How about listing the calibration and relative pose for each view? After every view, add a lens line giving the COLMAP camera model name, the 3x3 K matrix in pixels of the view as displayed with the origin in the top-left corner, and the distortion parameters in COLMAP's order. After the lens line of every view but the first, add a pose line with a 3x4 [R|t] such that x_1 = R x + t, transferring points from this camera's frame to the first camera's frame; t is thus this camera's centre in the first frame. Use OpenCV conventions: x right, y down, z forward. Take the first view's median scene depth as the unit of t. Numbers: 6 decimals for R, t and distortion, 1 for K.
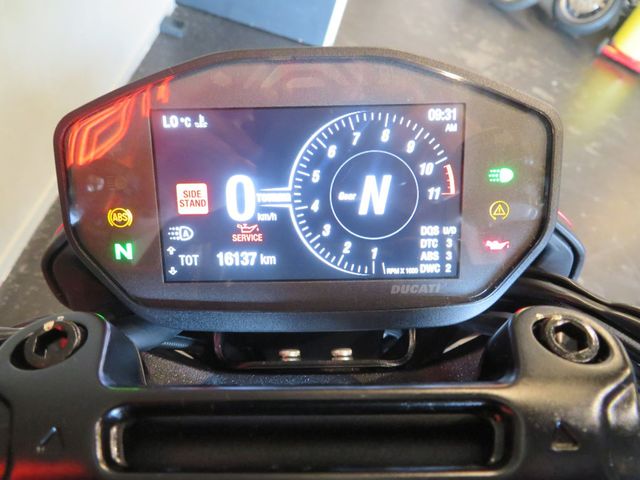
lens RADIAL K [[457.6, 0, 323.2], [0, 457.6, 238.3], [0, 0, 1]] dist [-0.012168, 0.010159]
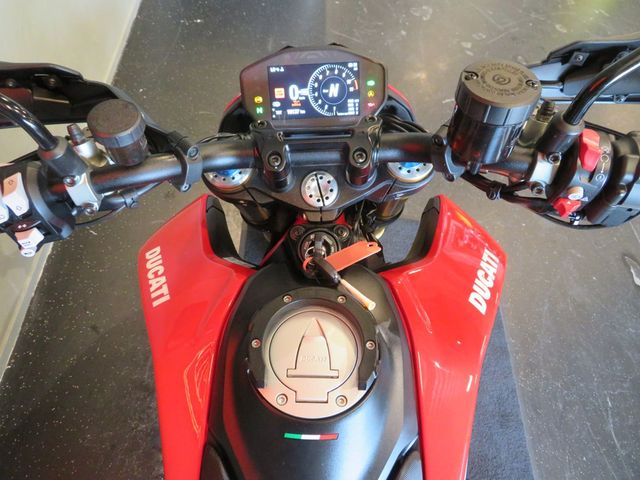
lens RADIAL K [[457.6, 0, 319.5], [0, 457.6, 245.0], [0, 0, 1]] dist [-0.012168, 0.010159]
pose [[0.998828, -0.041638, 0.024656, -0.122209], [0.039115, 0.994688, 0.095220, 0.710954], [-0.028490, -0.094144, 0.995151, -2.439586]]
